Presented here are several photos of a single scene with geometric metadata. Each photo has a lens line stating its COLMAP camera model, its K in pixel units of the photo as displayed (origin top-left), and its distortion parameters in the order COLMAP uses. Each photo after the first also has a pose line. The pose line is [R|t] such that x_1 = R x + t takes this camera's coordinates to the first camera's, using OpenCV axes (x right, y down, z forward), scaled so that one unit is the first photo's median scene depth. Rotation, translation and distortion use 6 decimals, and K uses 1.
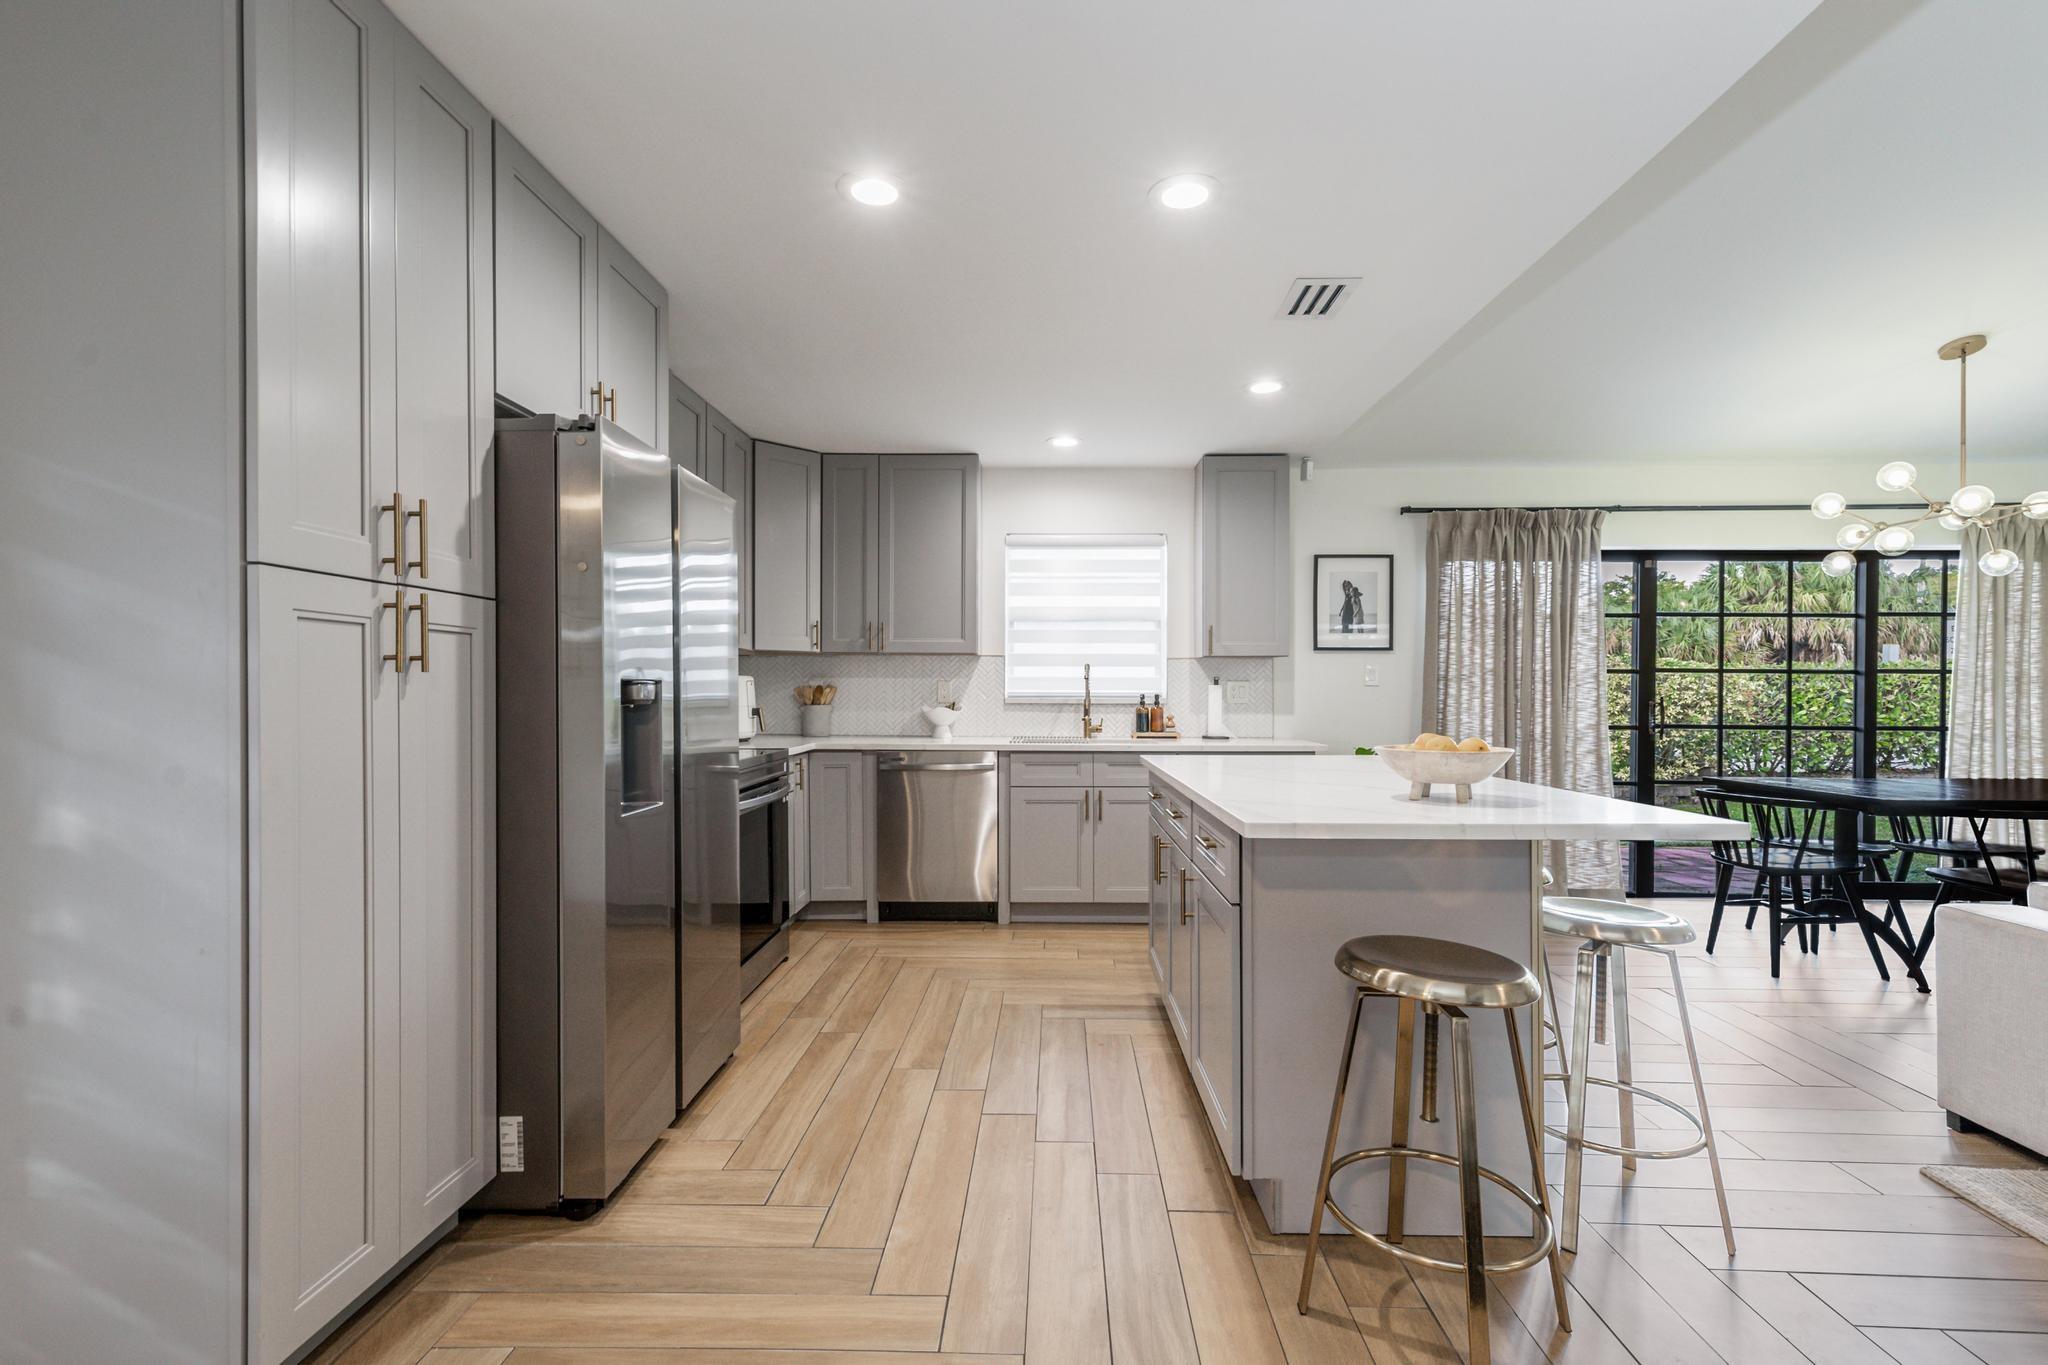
lens RADIAL K [[924.5, 0, 1023.3], [0, 924.5, 688.0], [0, 0, 1]] dist [0.016745, -0.000456]
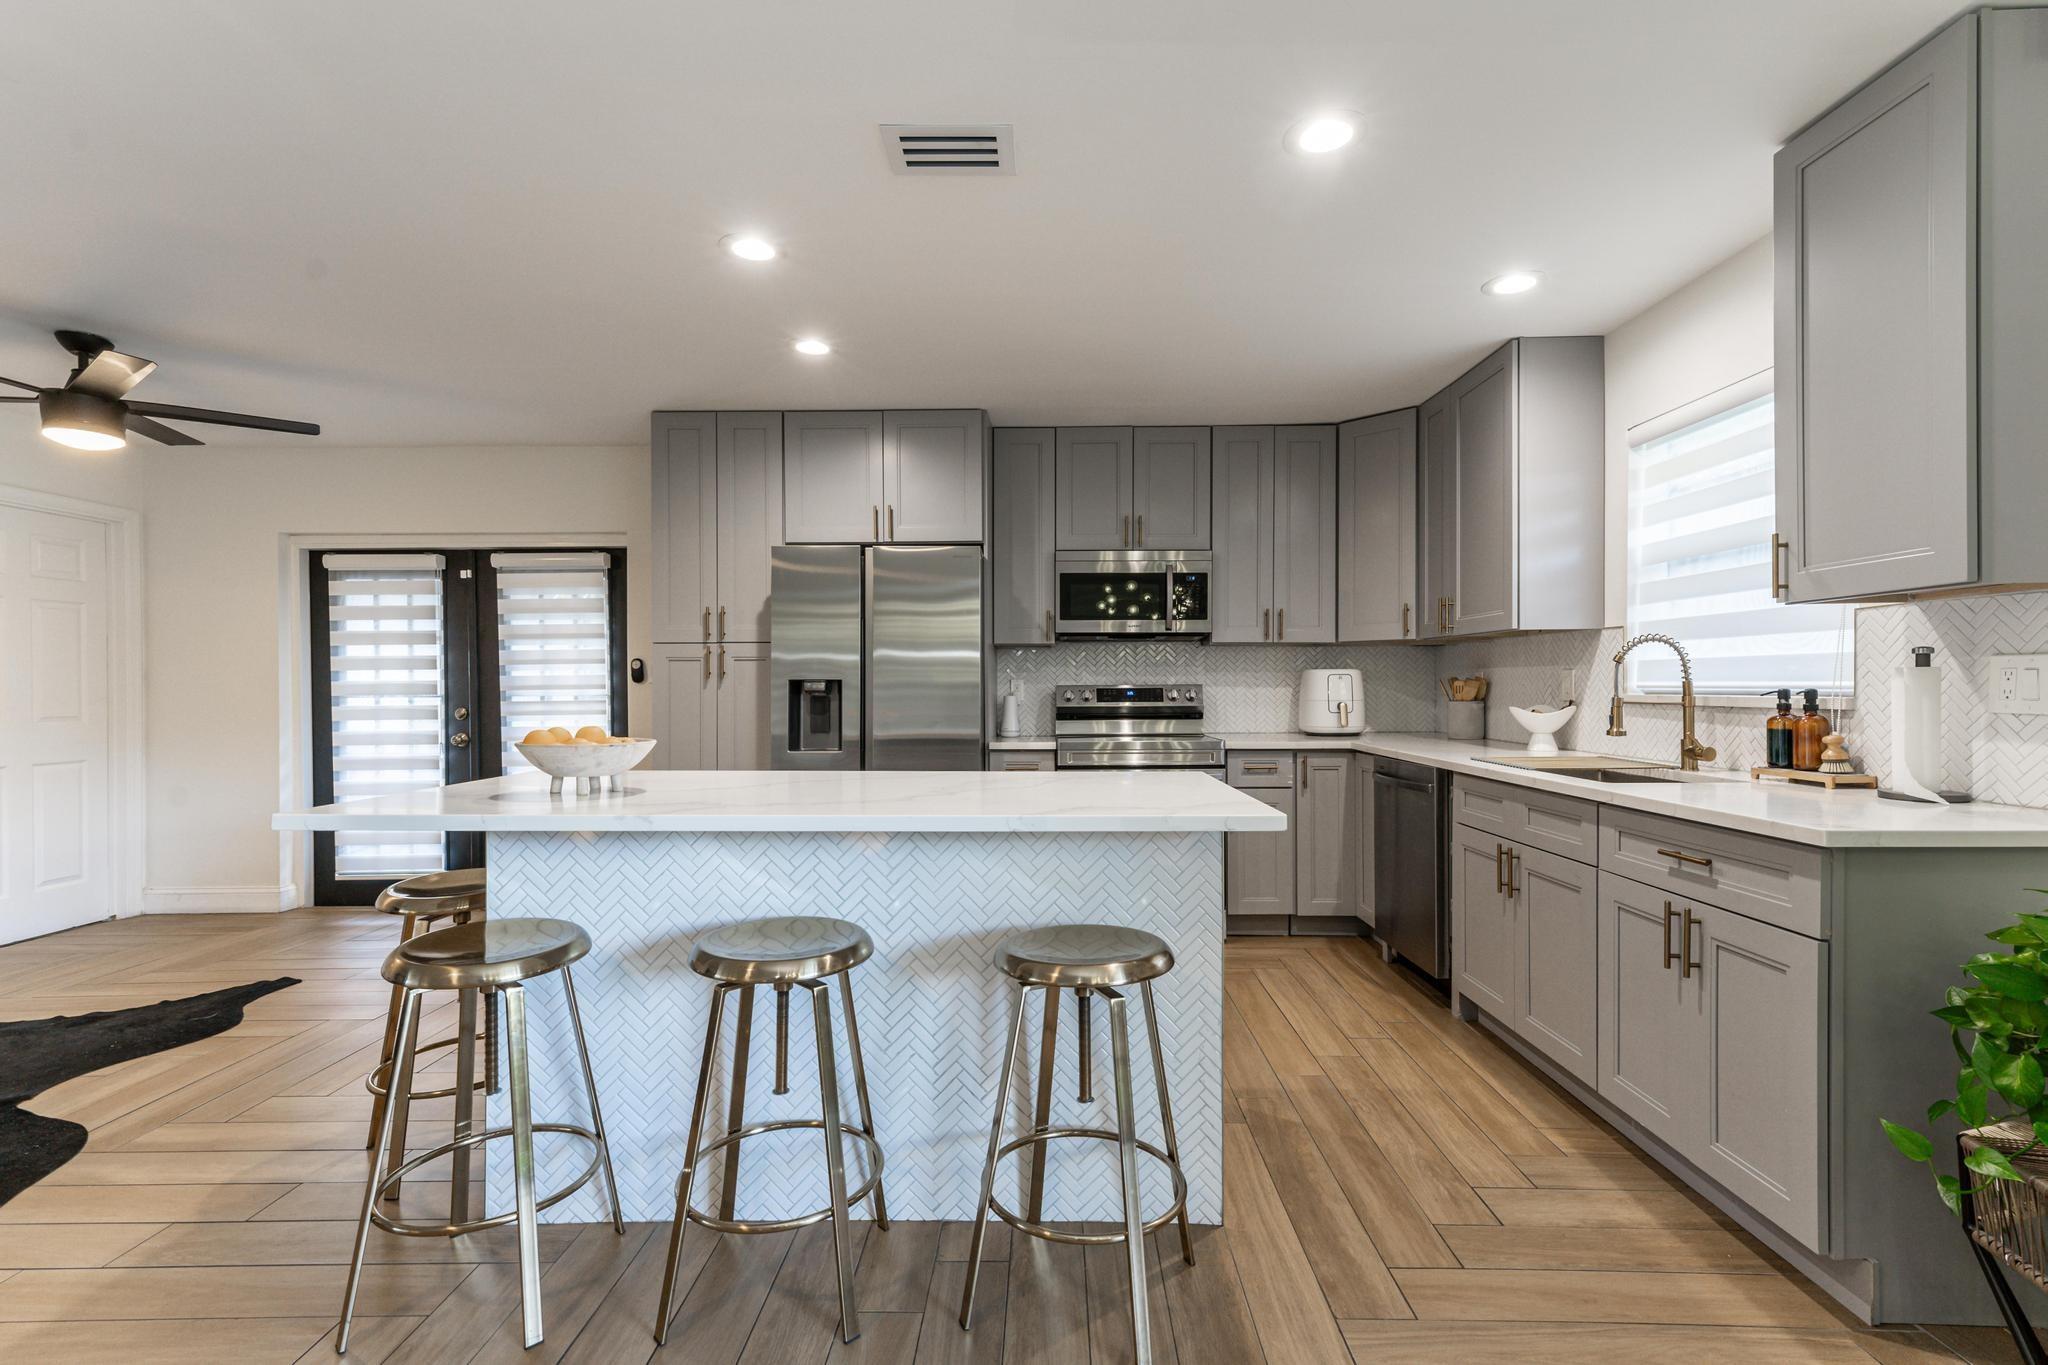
lens RADIAL K [[924.5, 0, 1052.5], [0, 924.5, 686.1], [0, 0, 1]] dist [0.016745, -0.000456]
pose [[0.031744, -0.004039, -0.999488, 0.604701], [0.004182, 0.999984, -0.003908, 0.005893], [0.999487, -0.004055, 0.031760, 0.606647]]
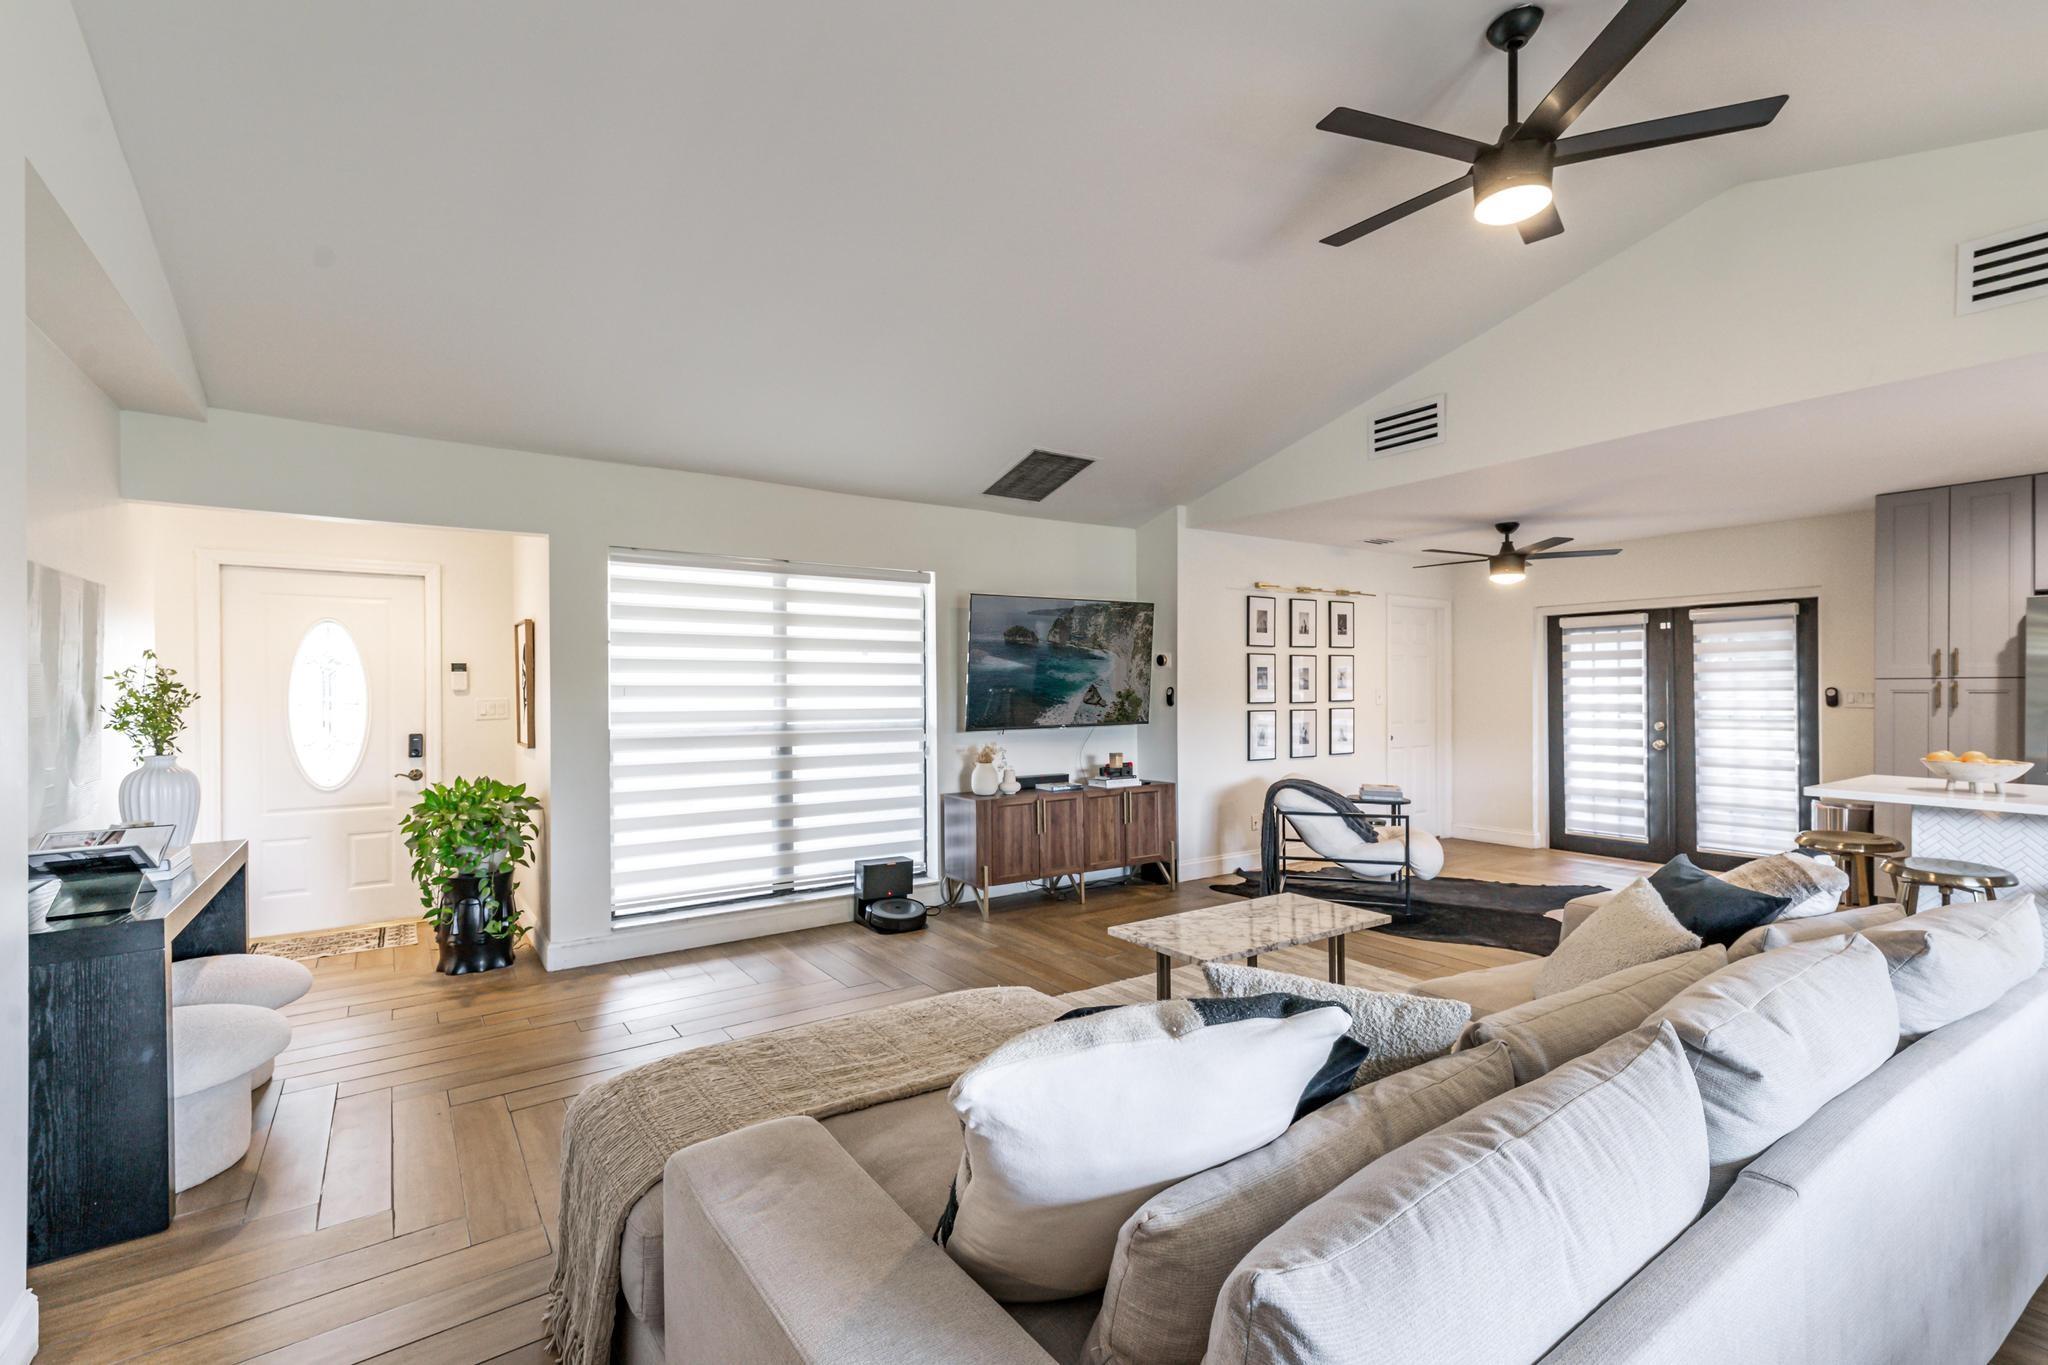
lens RADIAL K [[924.5, 0, 1008.5], [0, 924.5, 688.2], [0, 0, 1]] dist [0.016745, -0.000456]
pose [[-0.807665, -0.000619, -0.589641, 1.167957], [0.000132, 0.999999, -0.001230, -0.025303], [0.589641, -0.001071, -0.807665, 0.553498]]
